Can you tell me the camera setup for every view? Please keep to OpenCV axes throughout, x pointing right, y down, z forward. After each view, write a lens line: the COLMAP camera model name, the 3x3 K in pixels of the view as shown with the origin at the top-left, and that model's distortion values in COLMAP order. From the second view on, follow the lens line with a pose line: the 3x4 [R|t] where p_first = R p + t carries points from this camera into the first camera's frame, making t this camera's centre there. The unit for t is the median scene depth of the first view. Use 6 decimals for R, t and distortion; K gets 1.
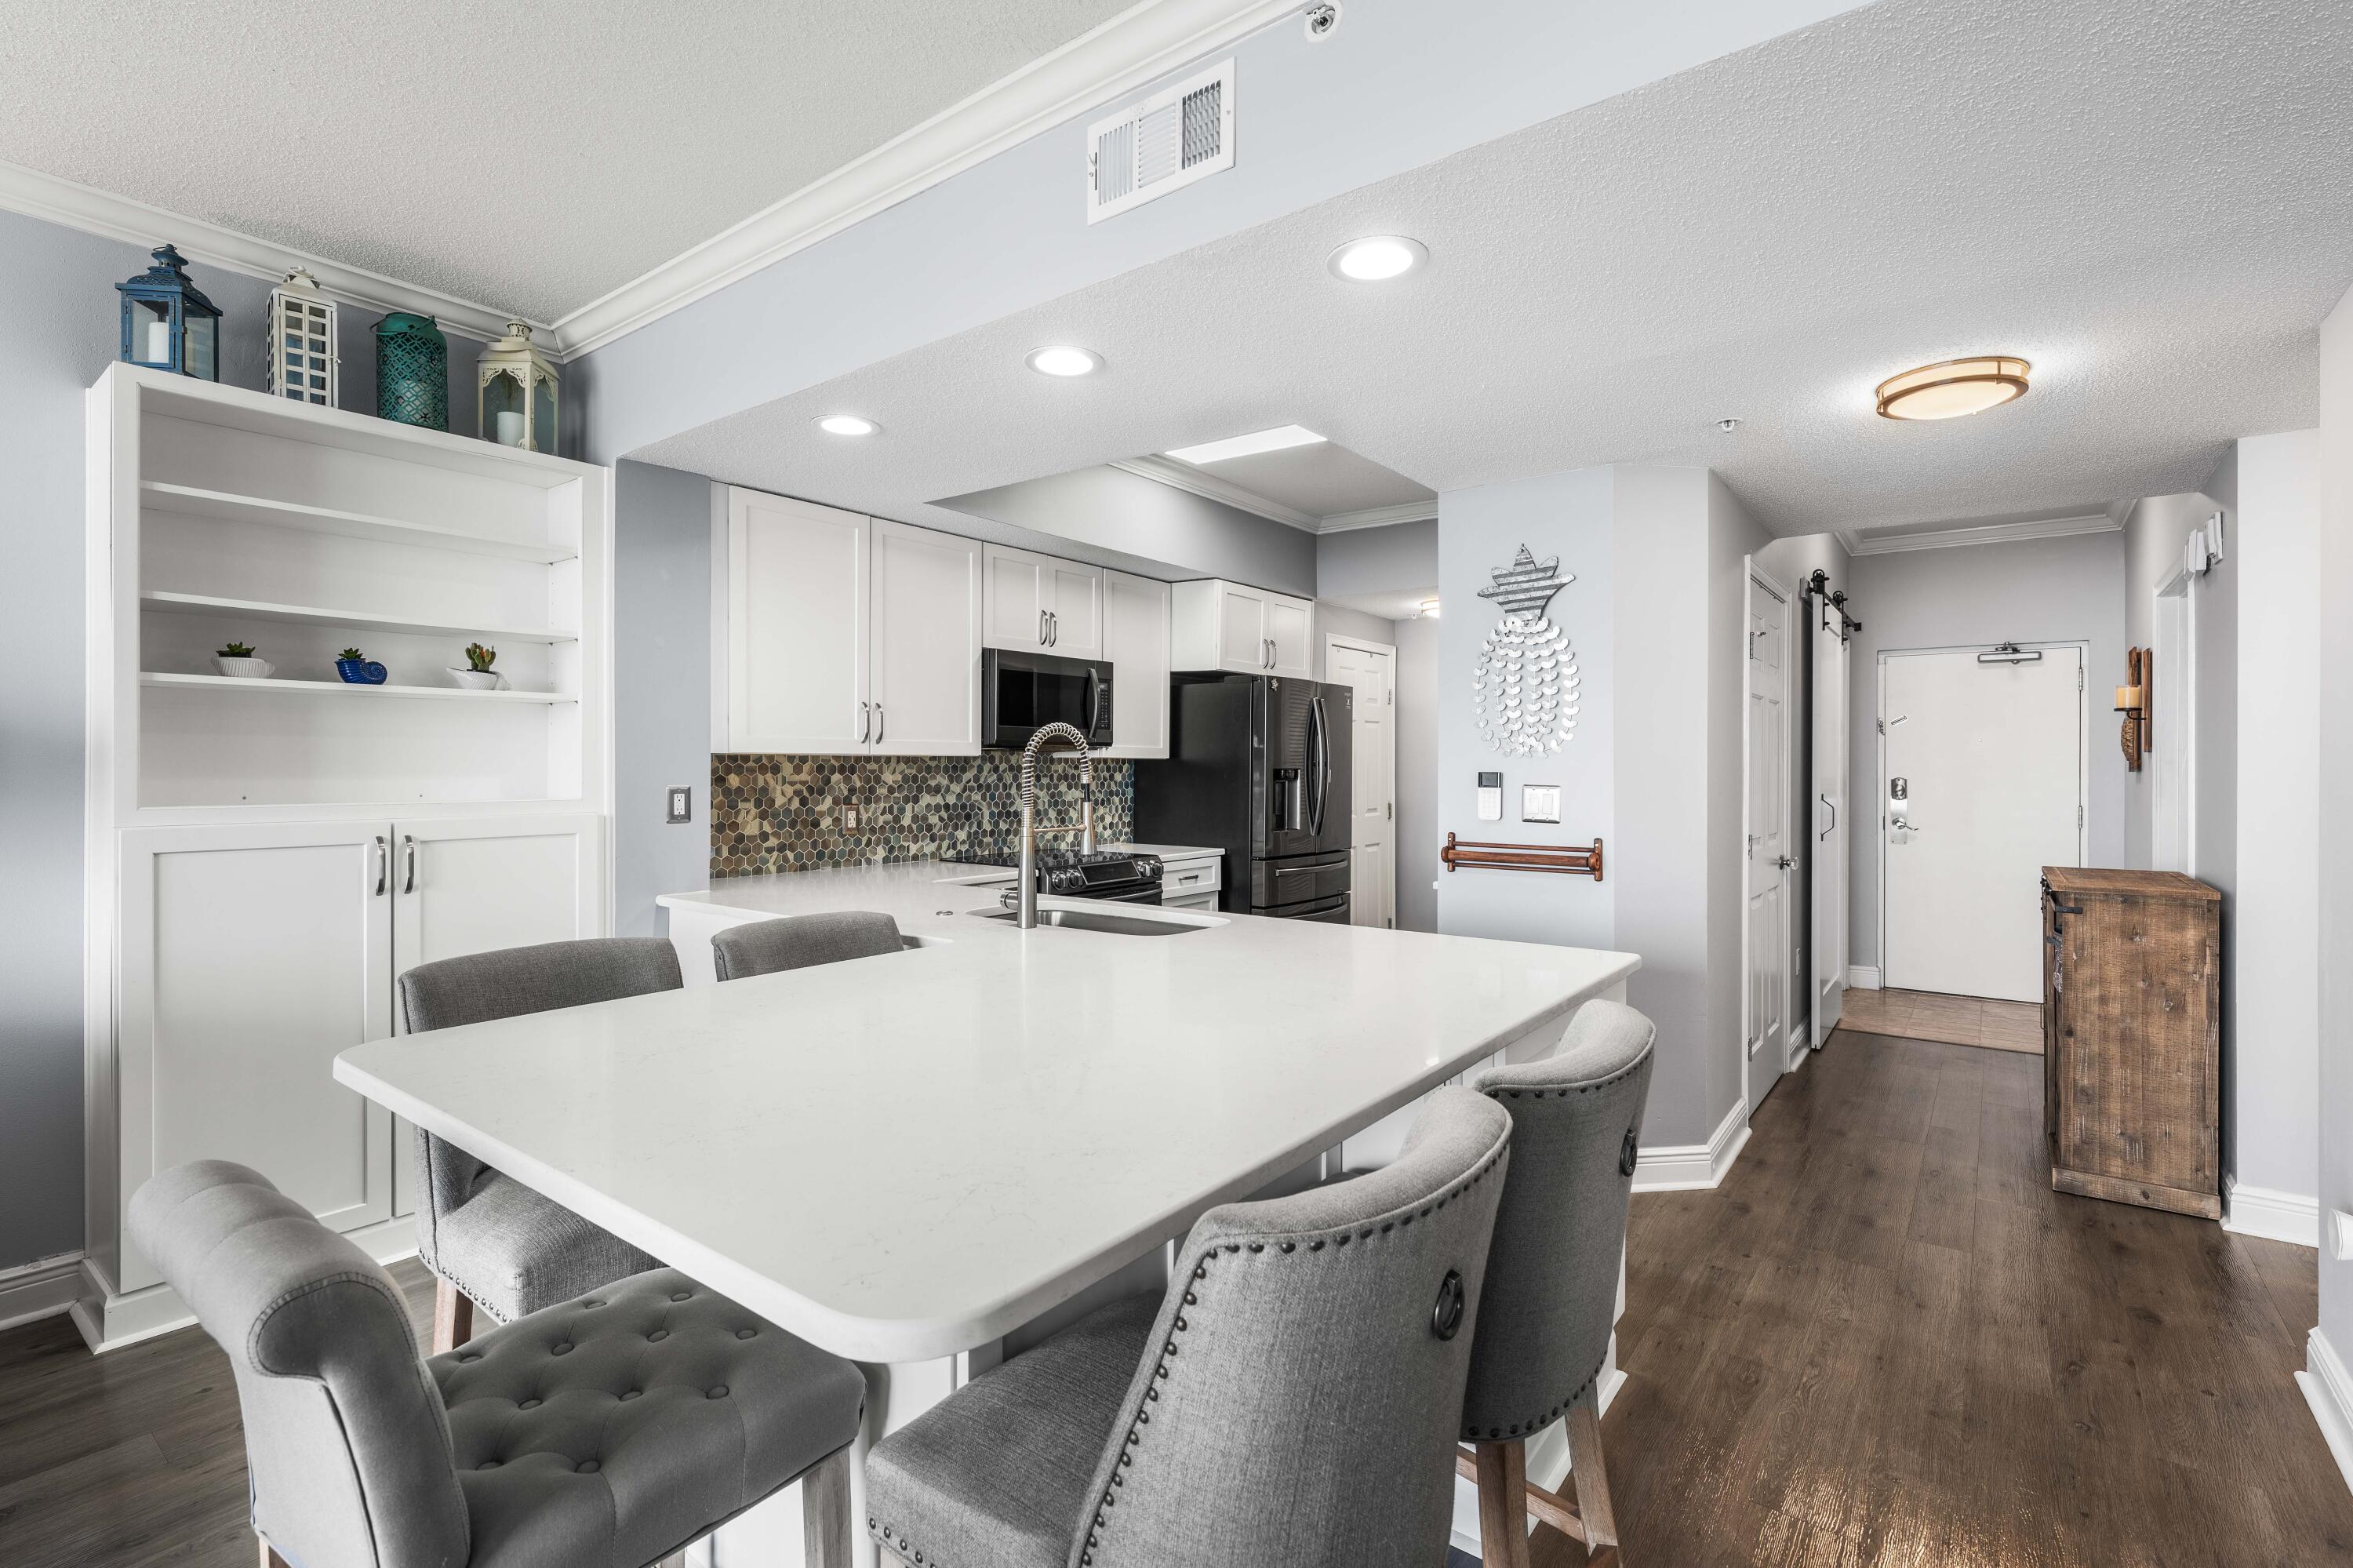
lens RADIAL K [[1089.1, 0, 1176.5], [0, 1089.1, 784.0], [0, 0, 1]] dist [-0.000357, -0.000117]
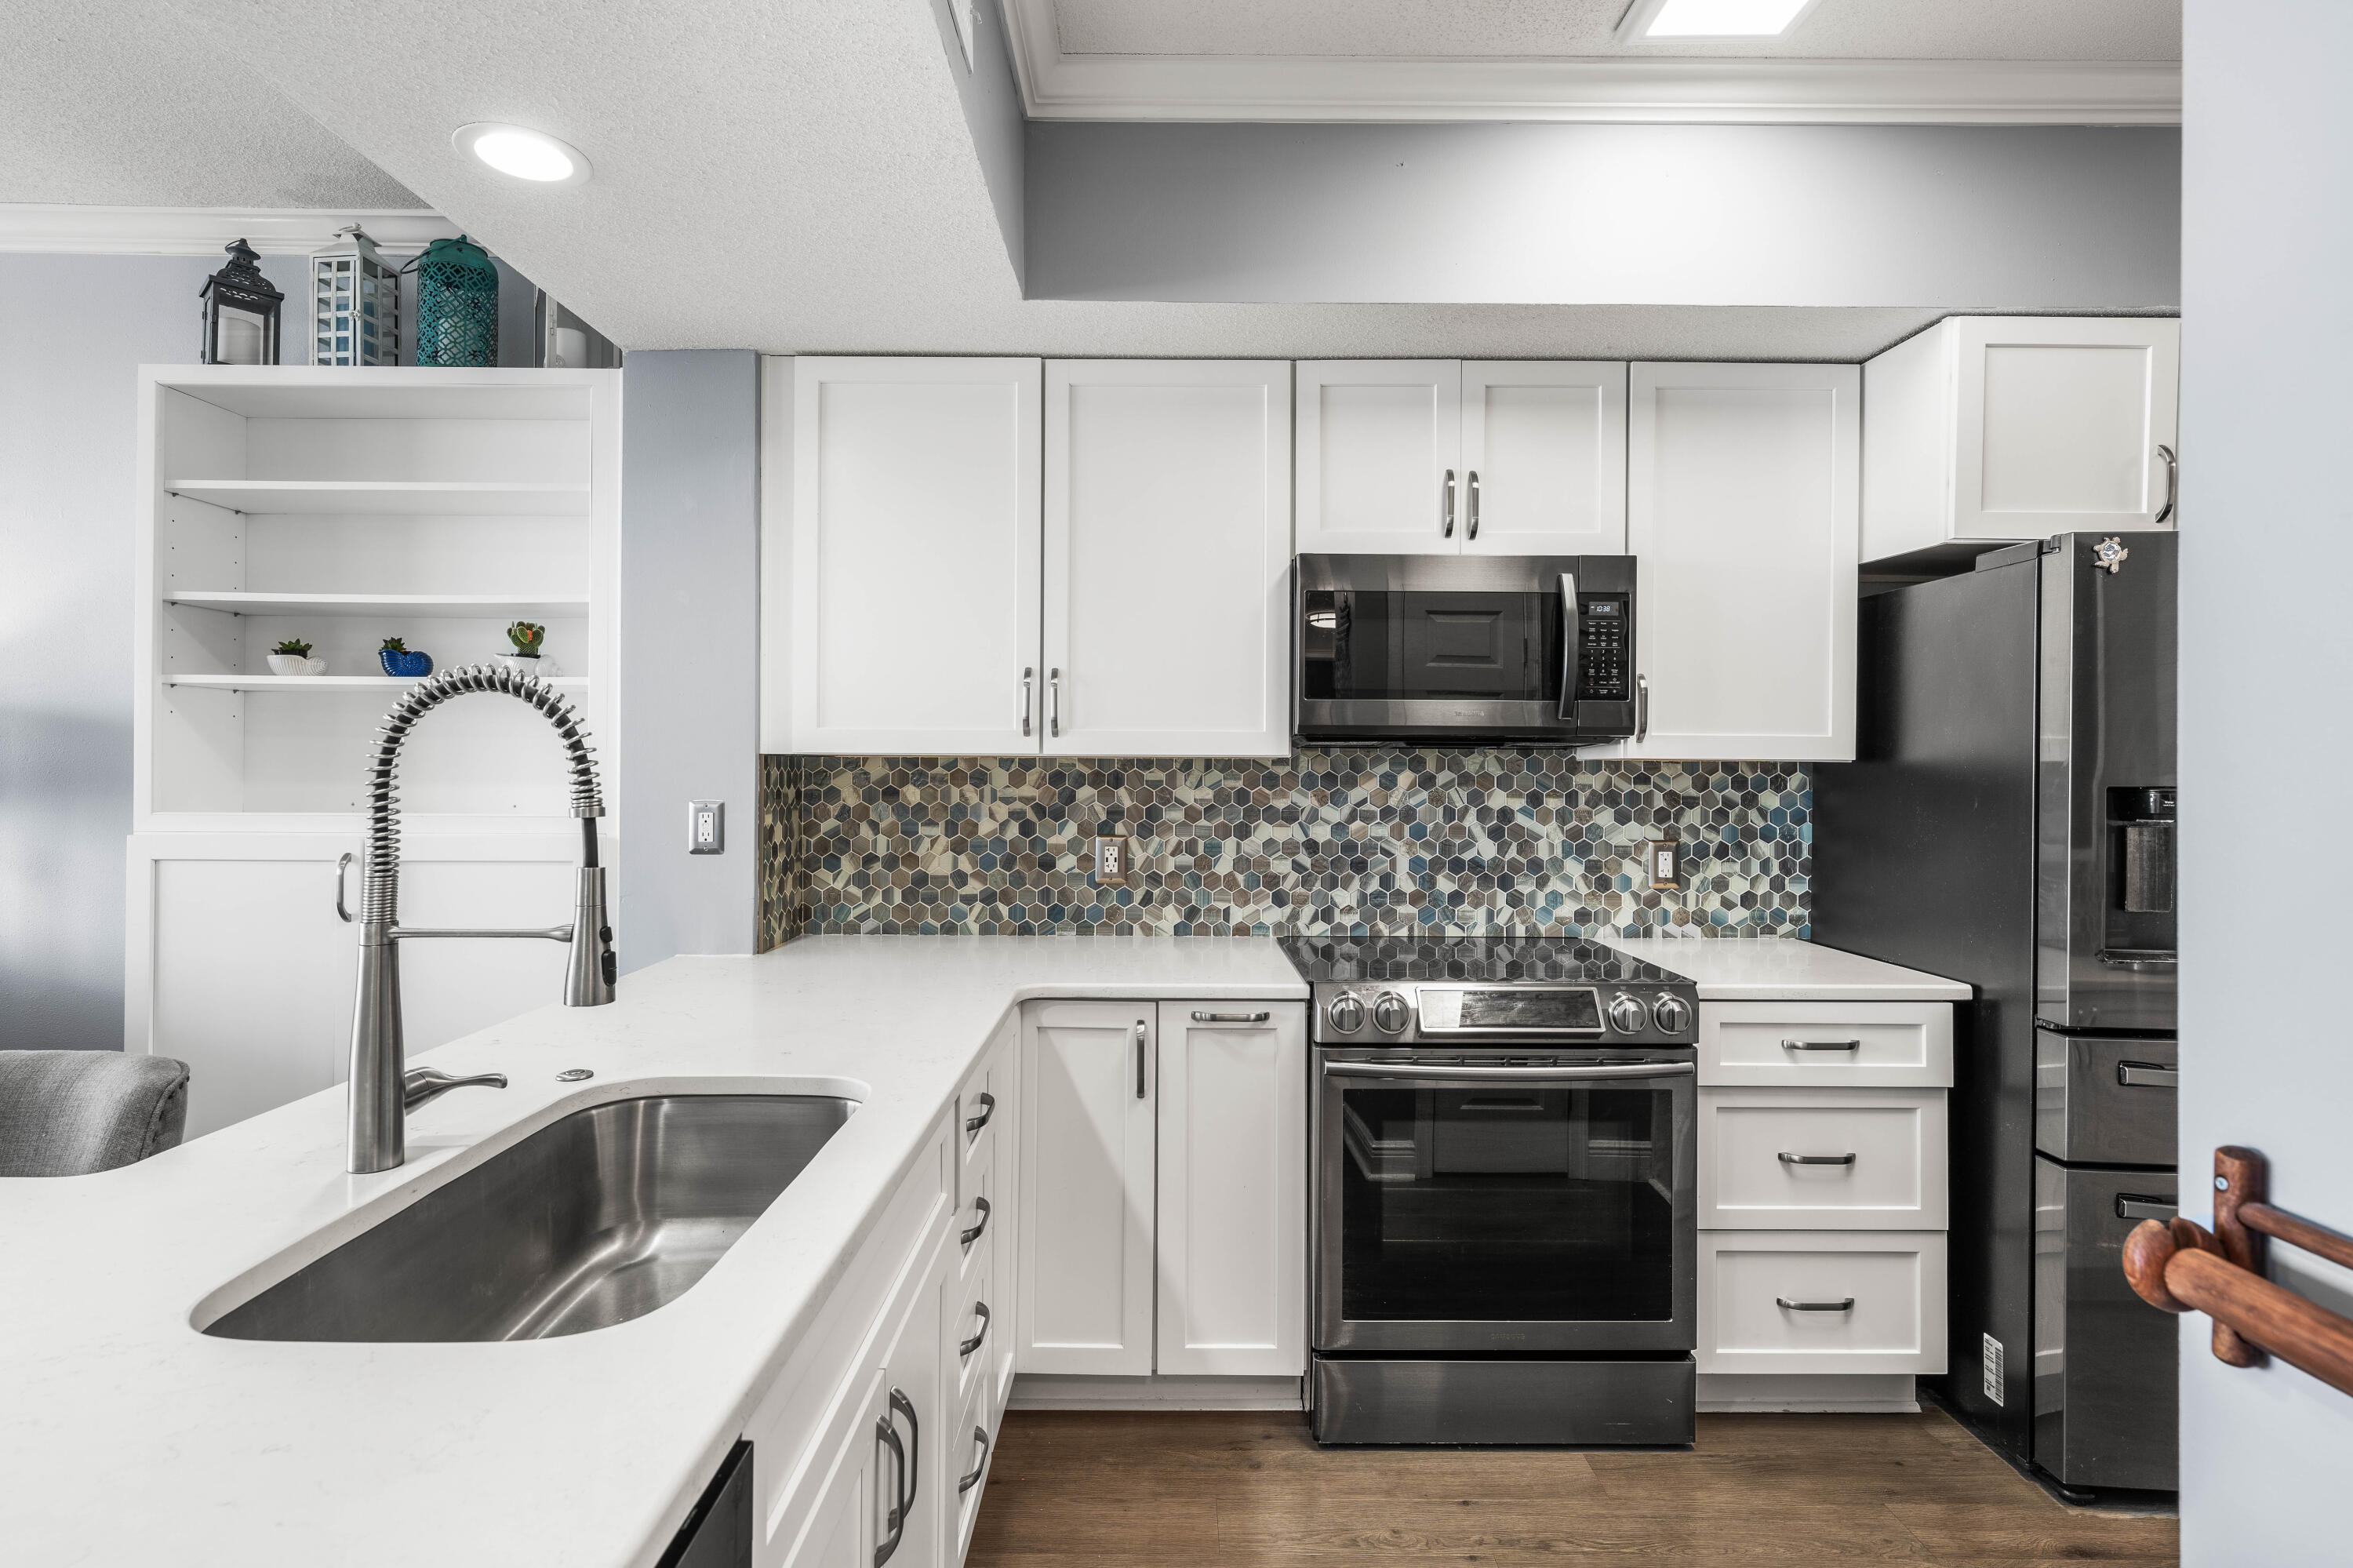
lens RADIAL K [[1152.1, 0, 1171.1], [0, 1152.1, 769.1], [0, 0, 1]] dist [0.002855, 0.000473]
pose [[0.610276, -0.001689, -0.792187, 0.243272], [-0.017898, 0.999713, -0.015920, -0.009434], [0.791987, 0.023895, 0.610071, 0.614602]]
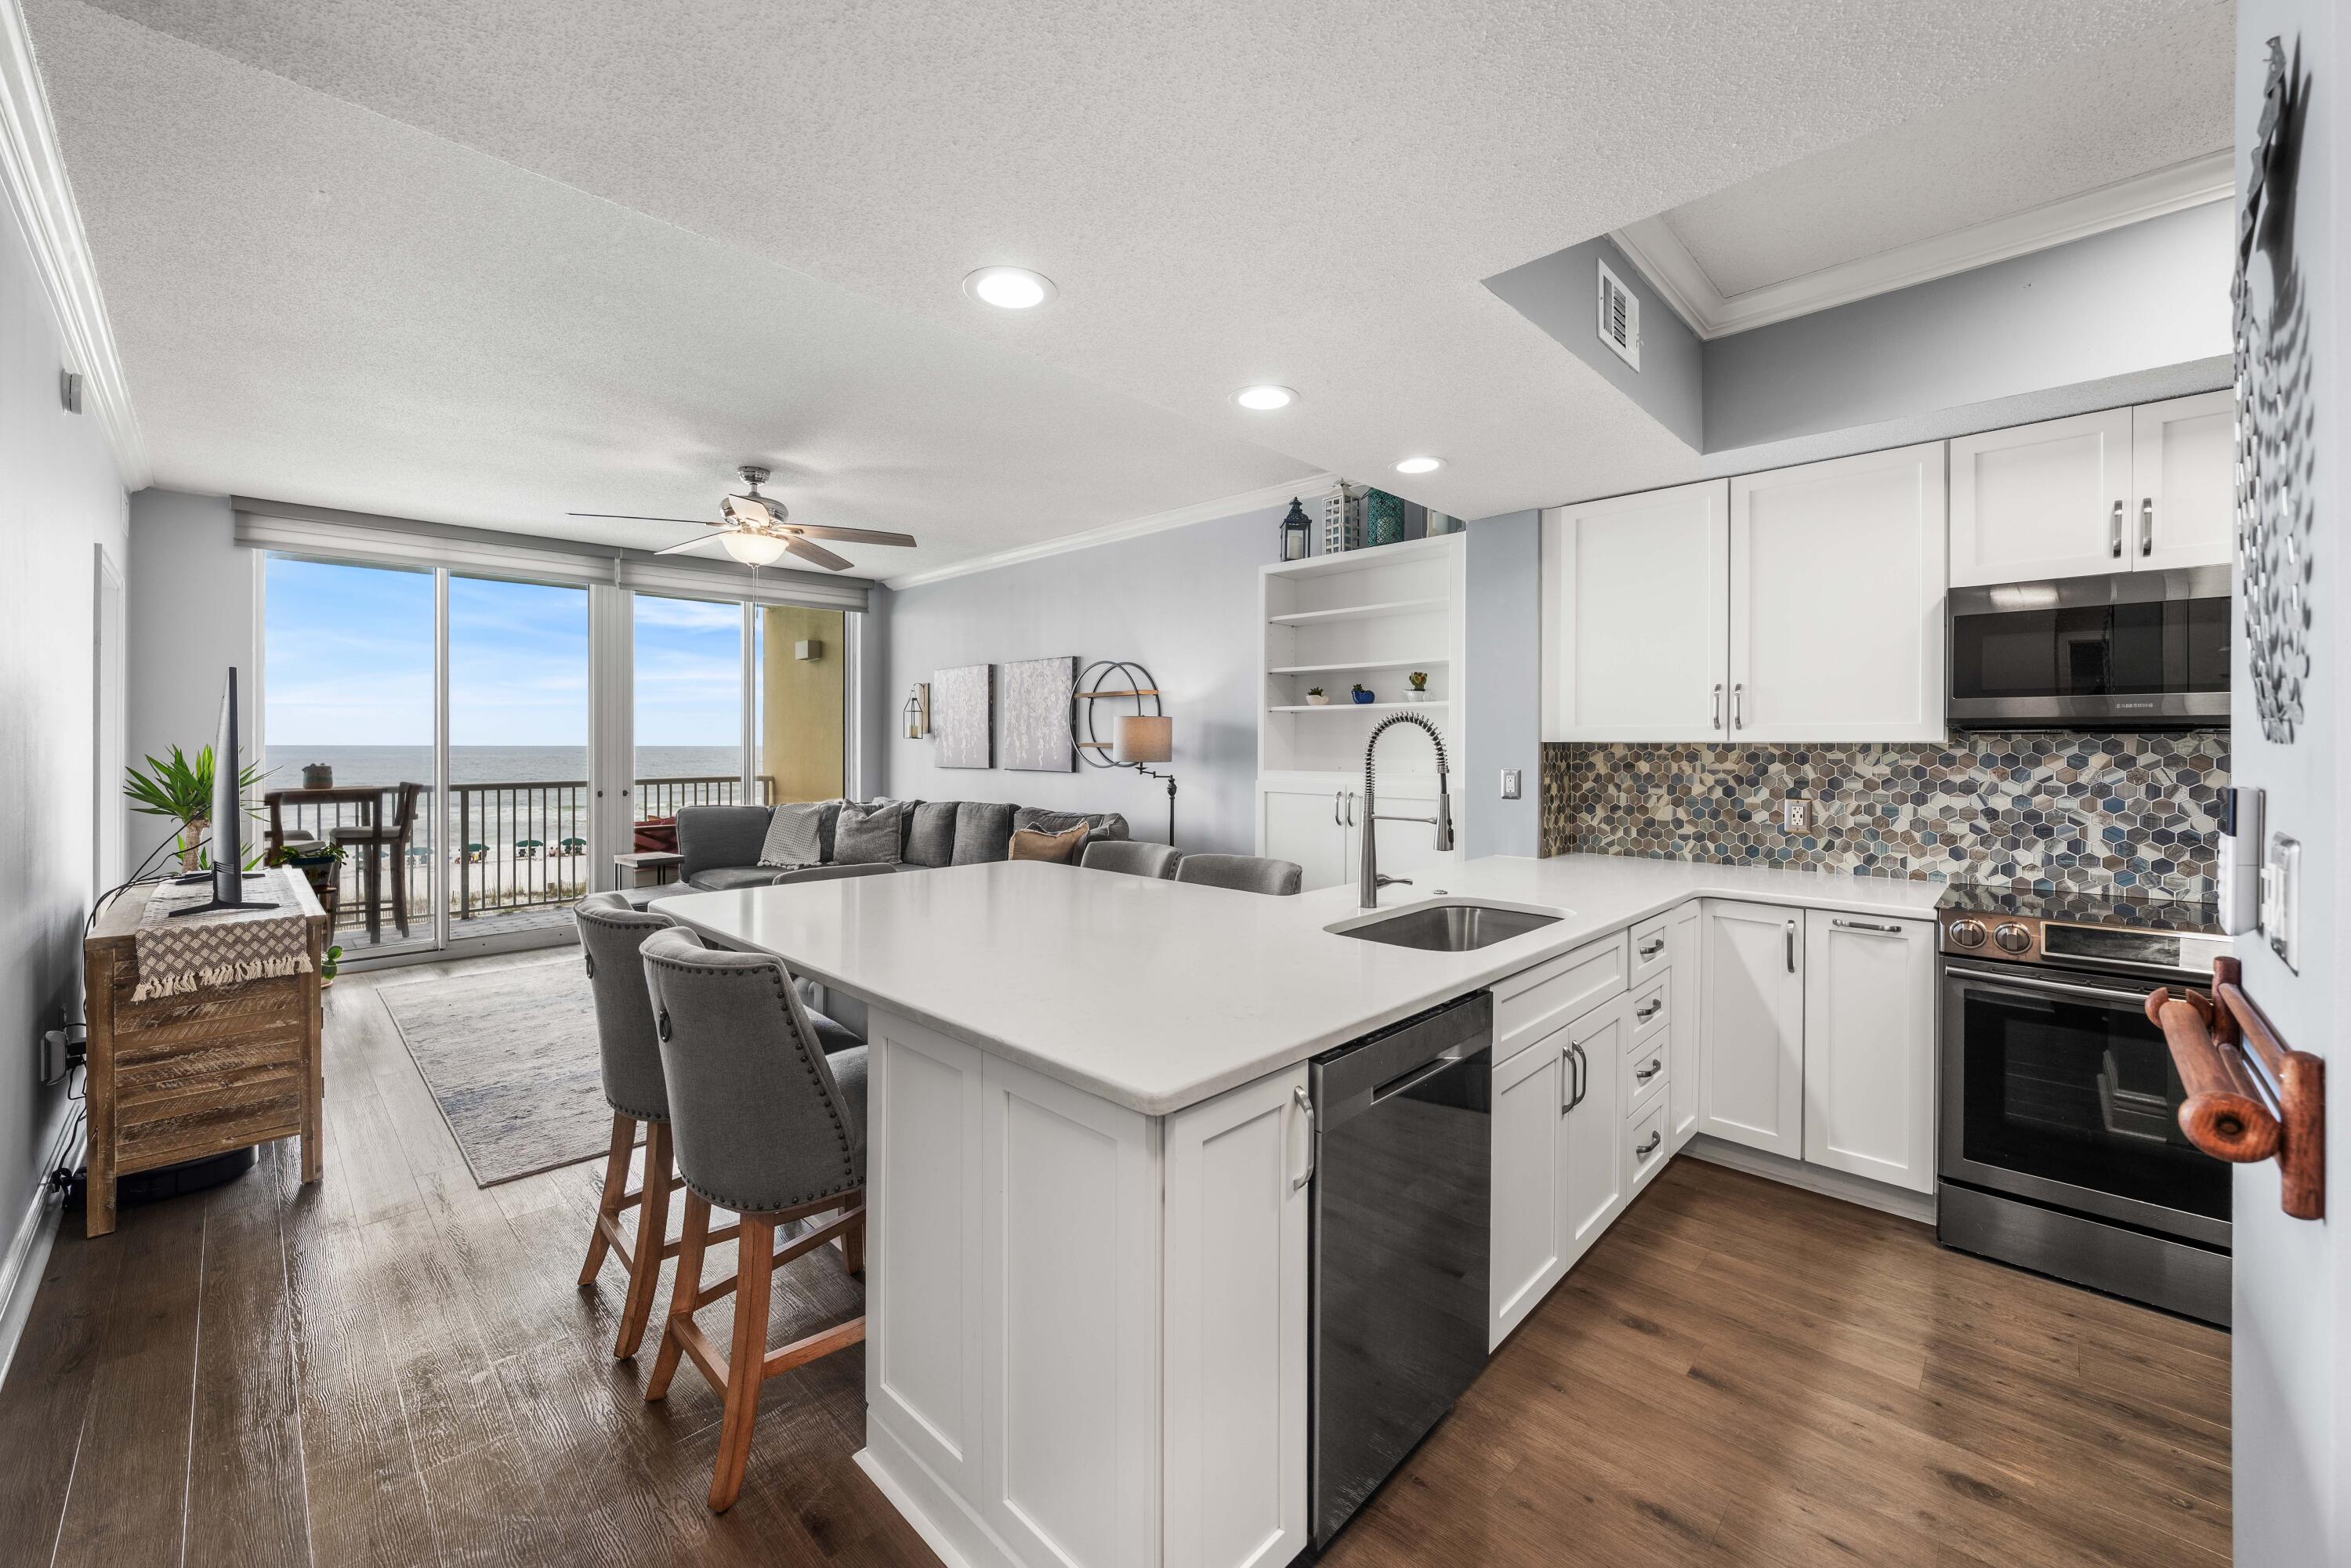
lens RADIAL K [[909.1, 0, 1171.9], [0, 909.1, 745.8], [0, 0, 1]] dist [-0.002161, -0.000300]
pose [[-0.116453, -0.002631, -0.993193, 0.476099], [-0.021972, 0.999759, -0.000073, -0.012406], [0.992953, 0.021814, -0.116483, 0.578545]]
